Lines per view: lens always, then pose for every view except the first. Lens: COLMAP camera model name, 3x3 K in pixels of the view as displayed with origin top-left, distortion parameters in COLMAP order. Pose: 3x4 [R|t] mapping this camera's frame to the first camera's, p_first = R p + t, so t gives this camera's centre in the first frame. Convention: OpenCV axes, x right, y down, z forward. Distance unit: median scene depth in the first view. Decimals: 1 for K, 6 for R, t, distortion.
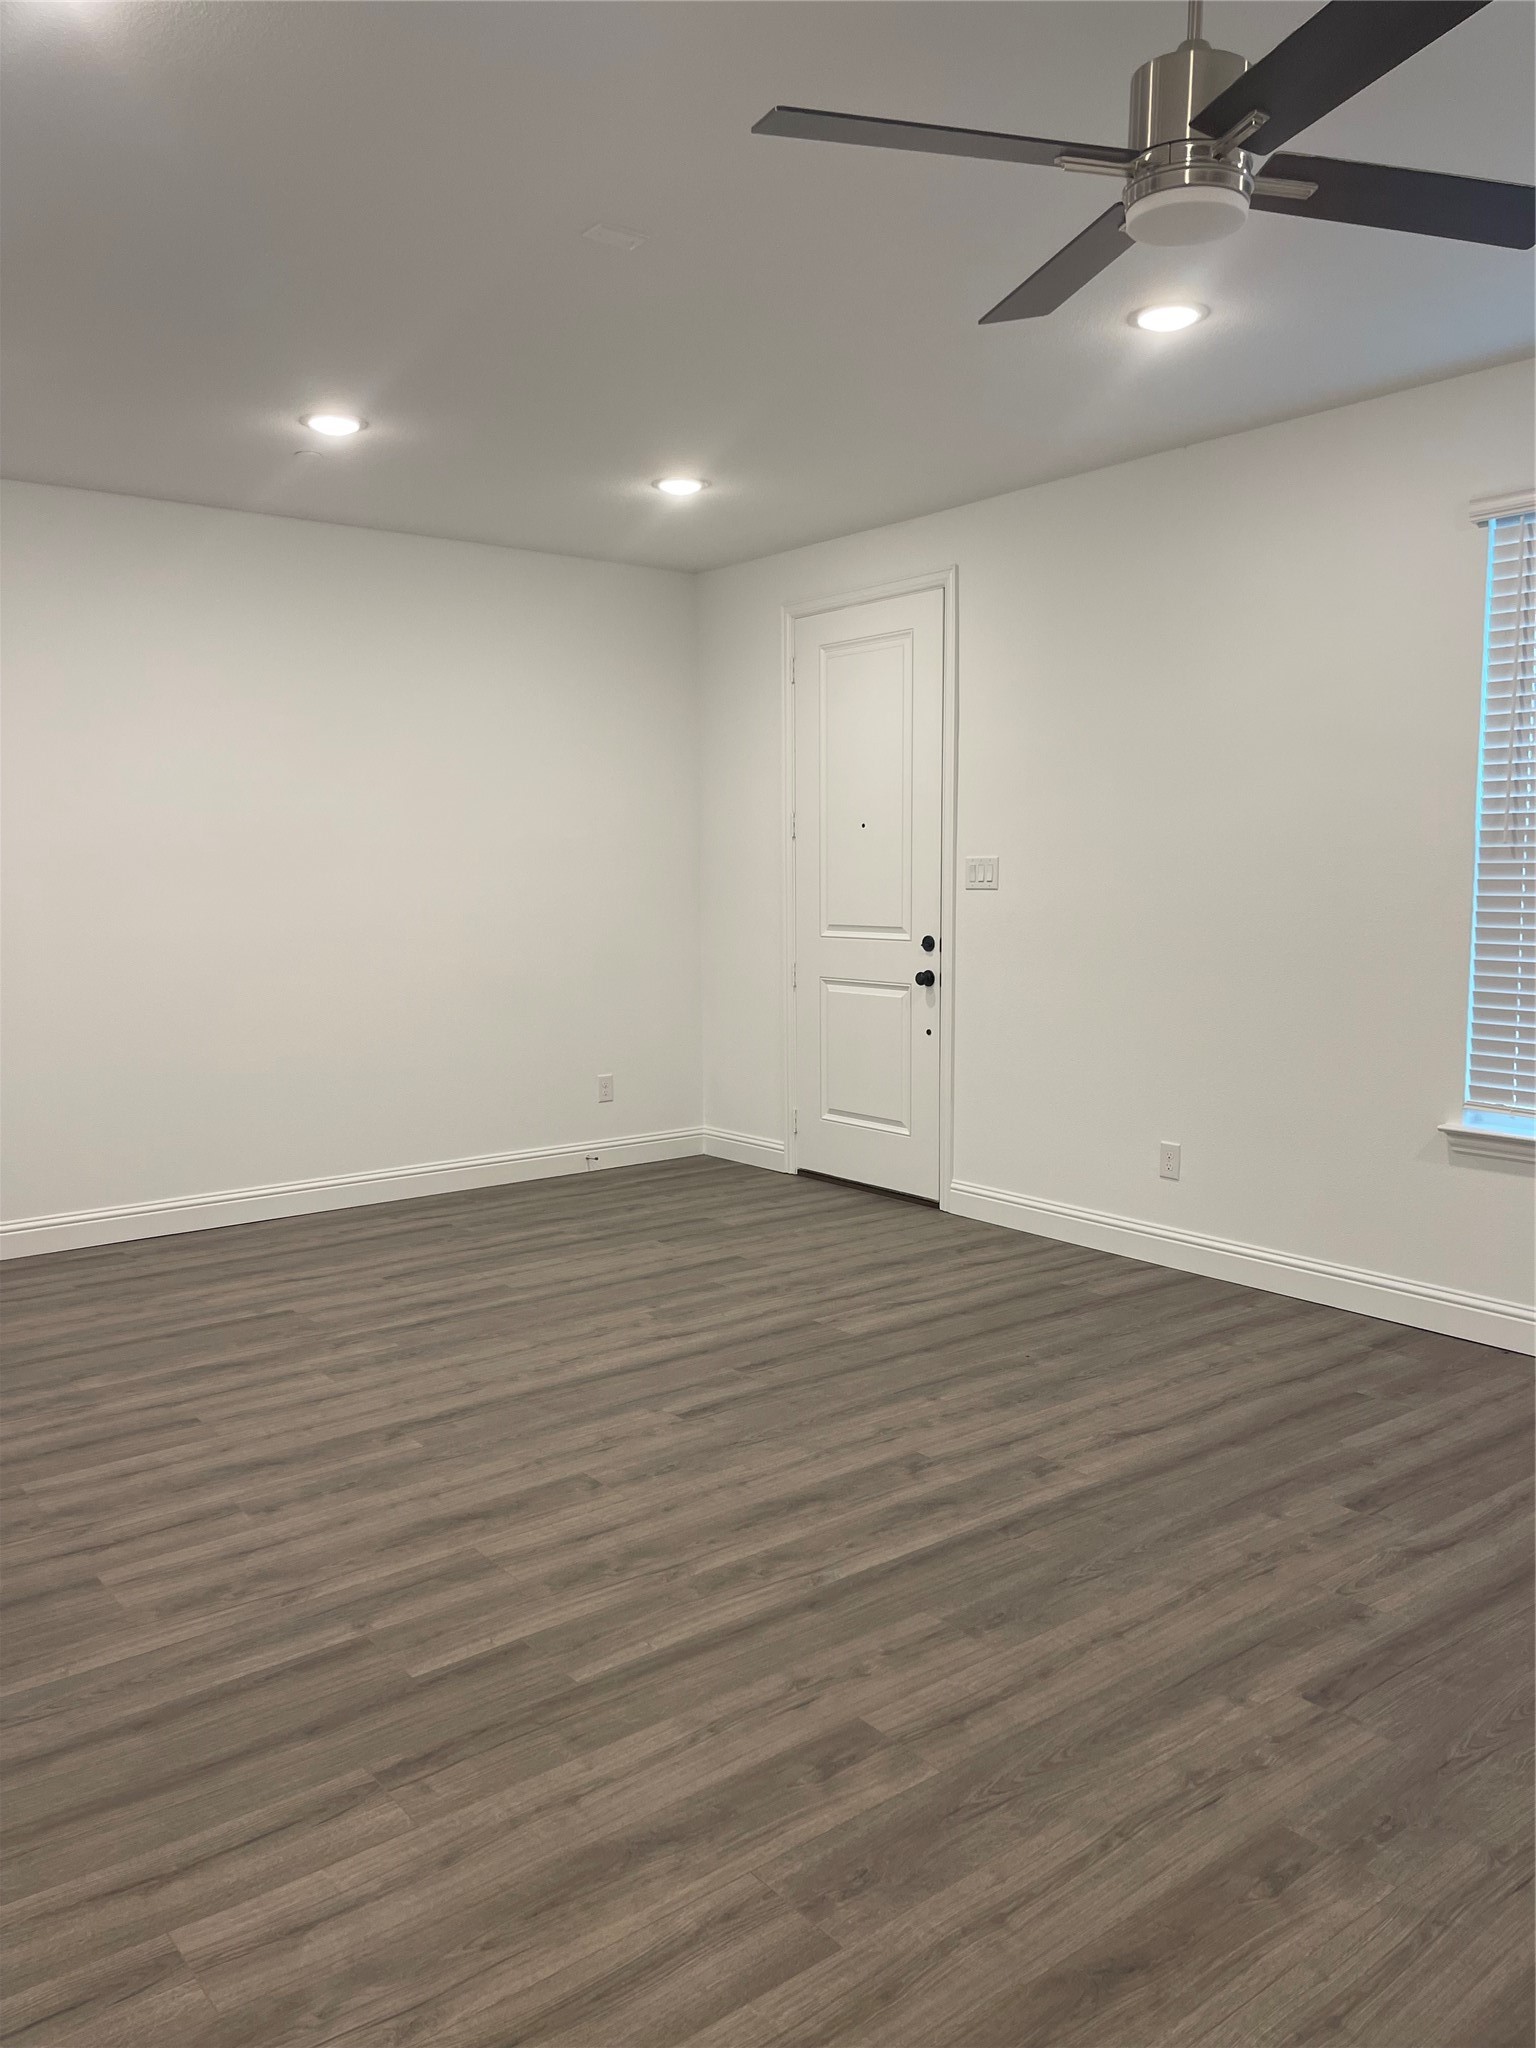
lens RADIAL K [[1545.8, 0, 768.0], [0, 1545.8, 1024.0], [0, 0, 1]] dist [0.060260, -0.054283]
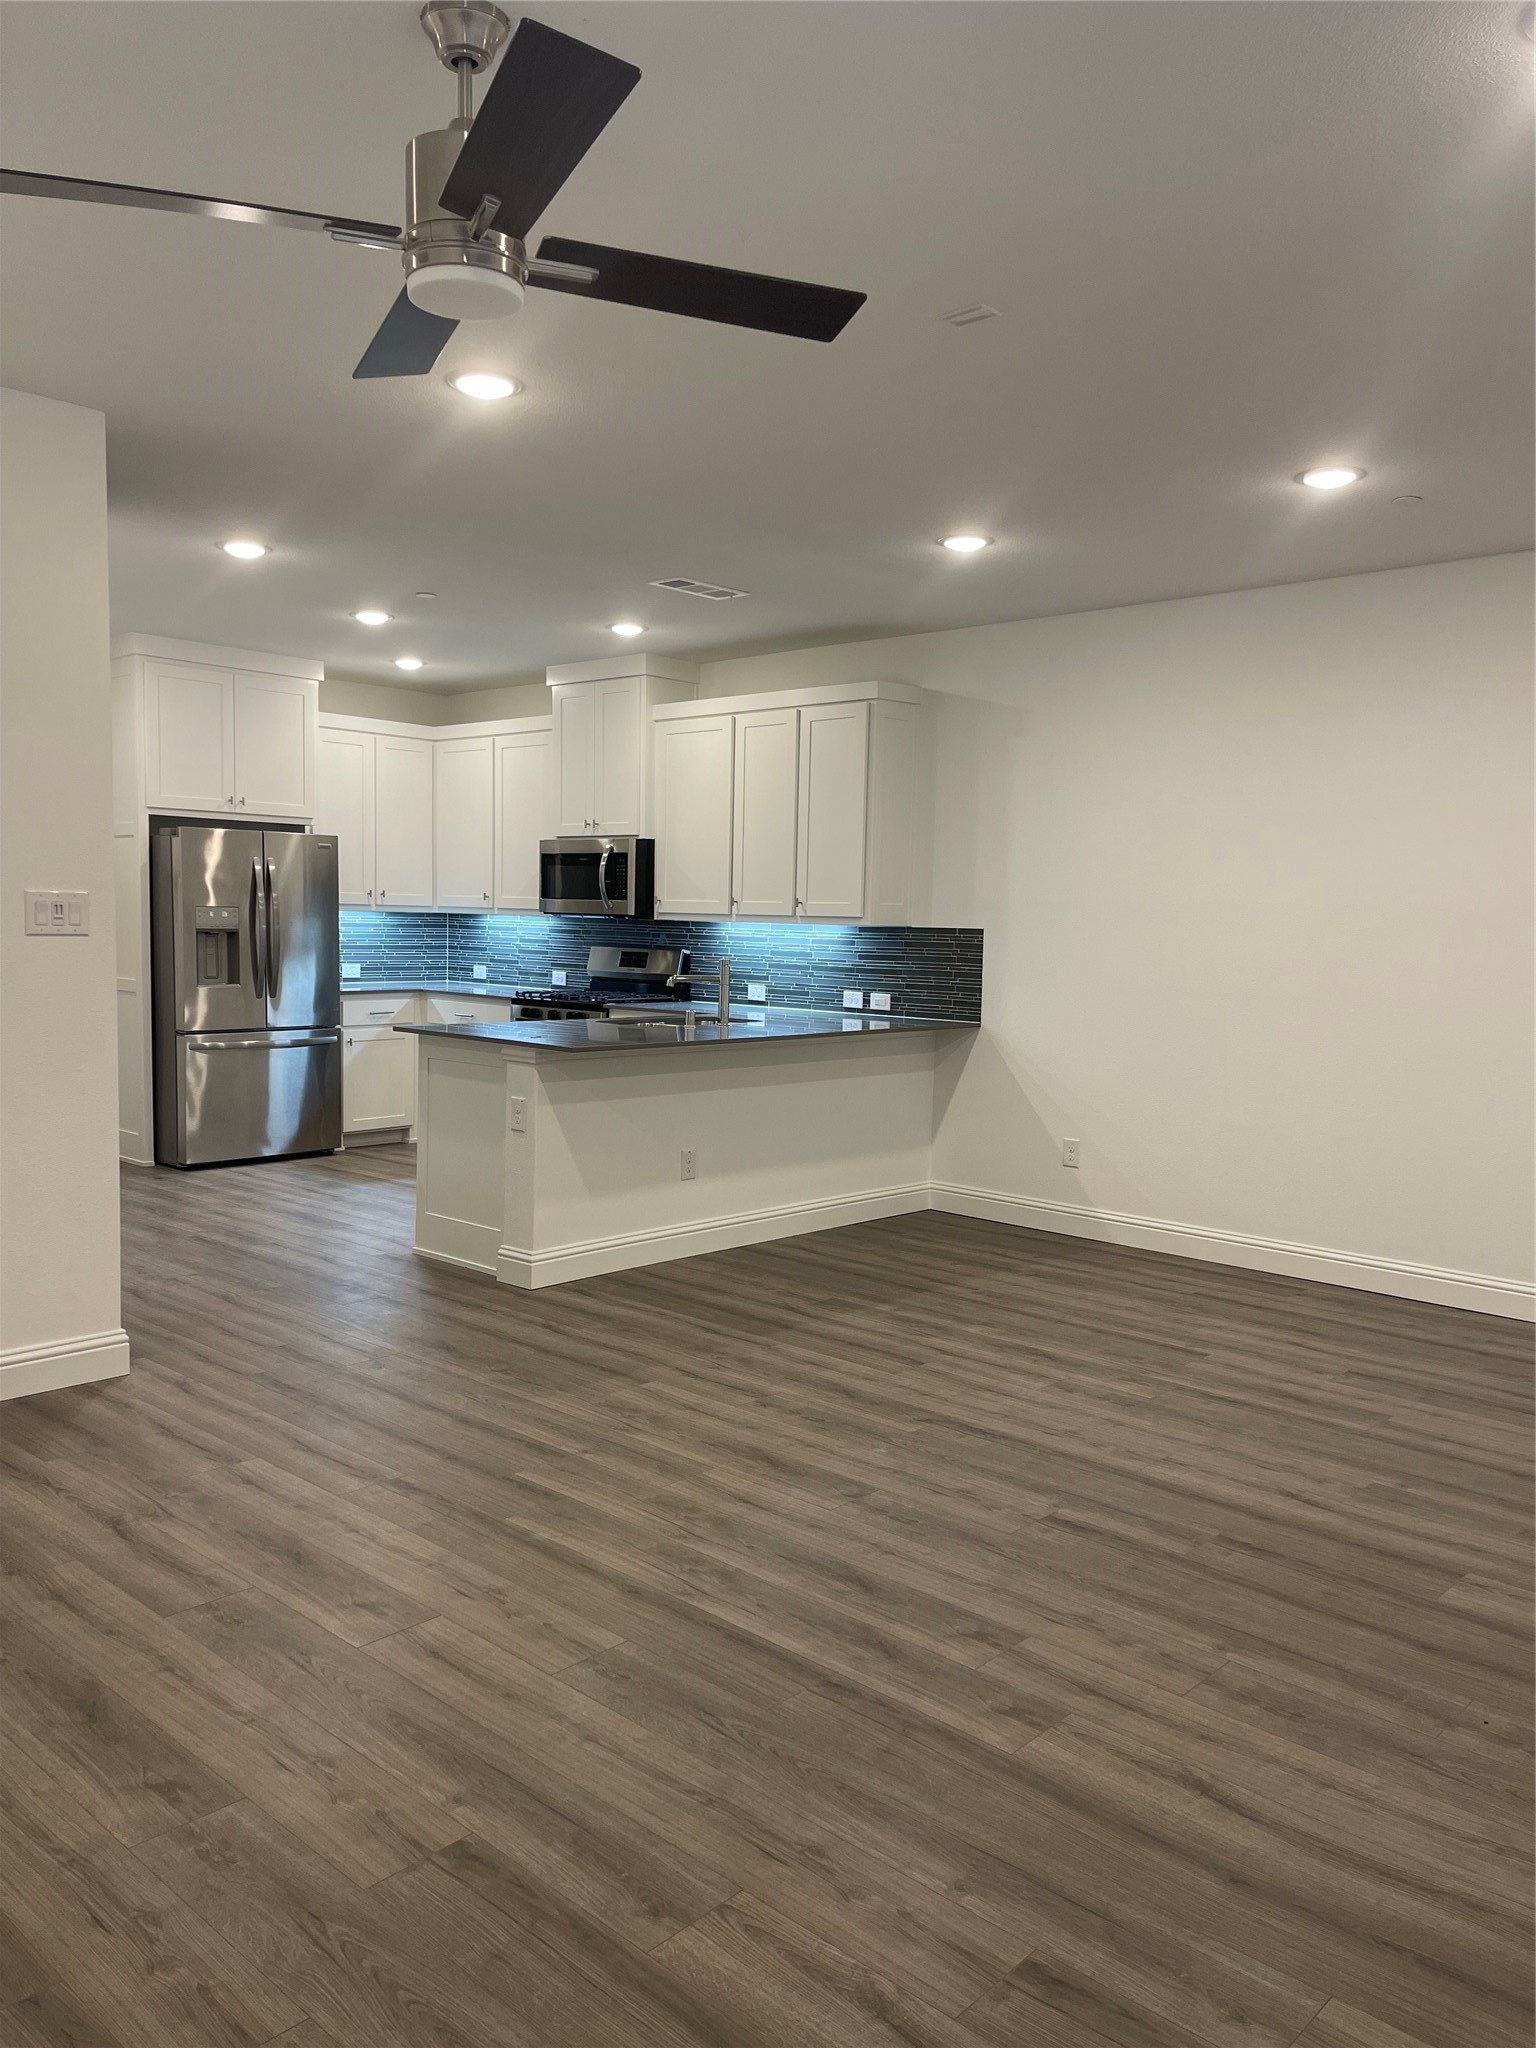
lens RADIAL K [[1560.4, 0, 758.9], [0, 1560.4, 1053.7], [0, 0, 1]] dist [0.018648, -0.003225]
pose [[0.153052, 0.104883, -0.982637, 0.873090], [-0.132360, 0.987568, 0.084793, -0.082509], [0.979314, 0.117084, 0.165031, 0.701271]]
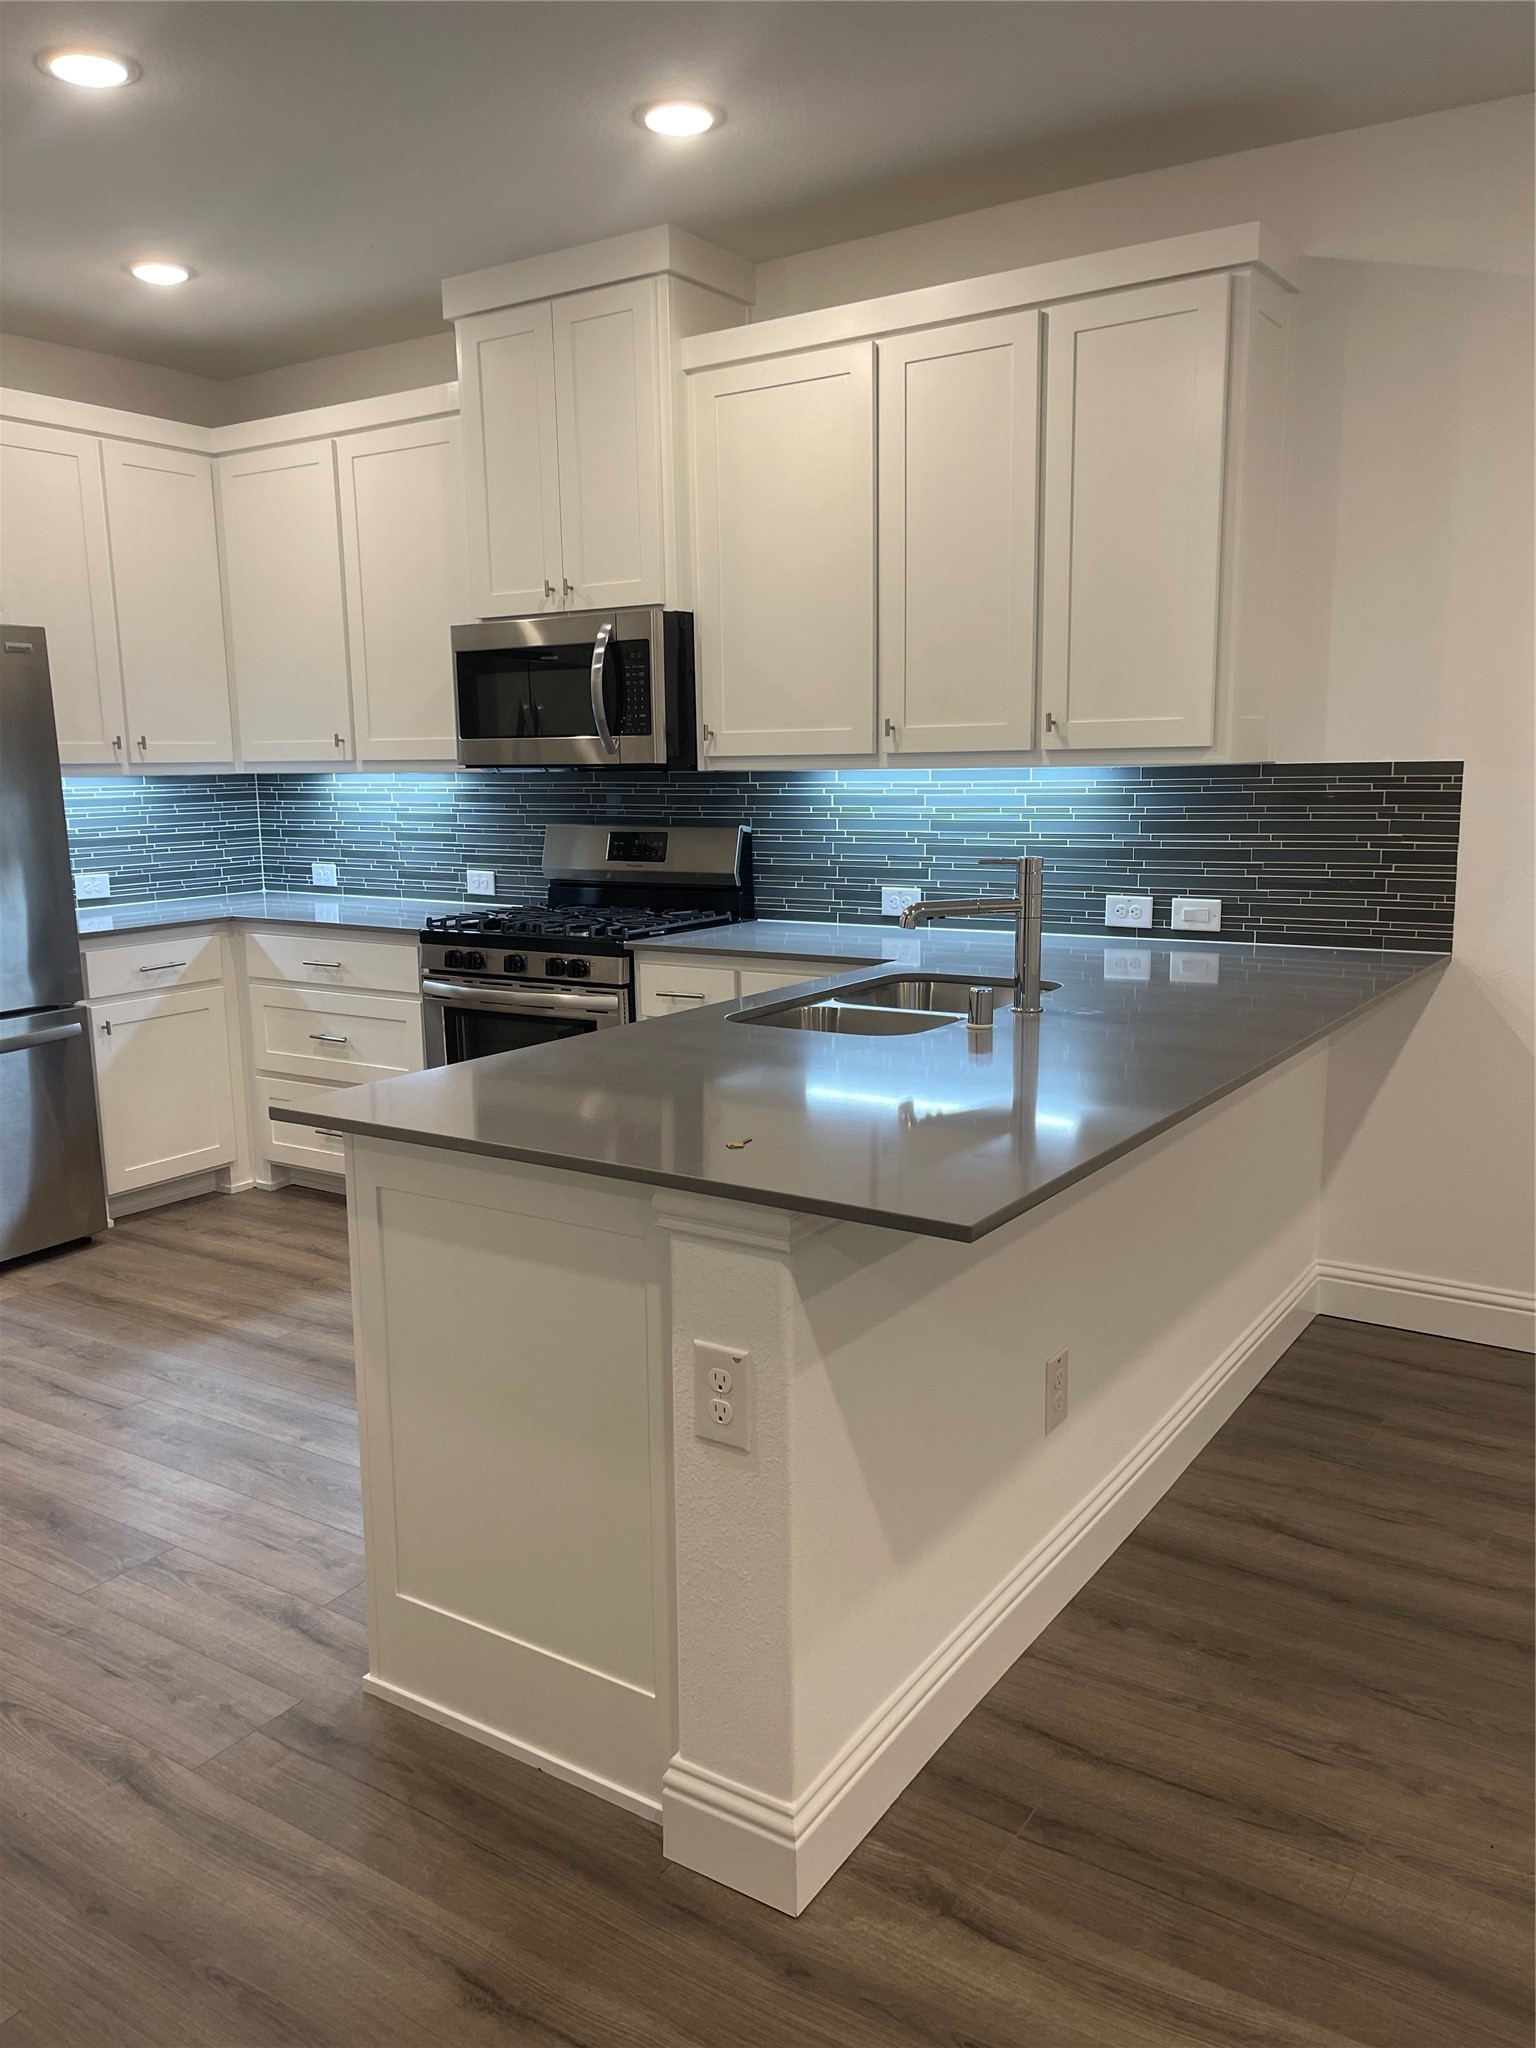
lens RADIAL K [[1551.6, 0, 732.3], [0, 1551.6, 1031.8], [0, 0, 1]] dist [0.012823, -0.001765]
pose [[0.298537, 0.175186, -0.938182, -0.247292], [-0.090895, 0.983760, 0.154773, -0.052324], [0.950060, 0.039070, 0.309612, 0.572009]]
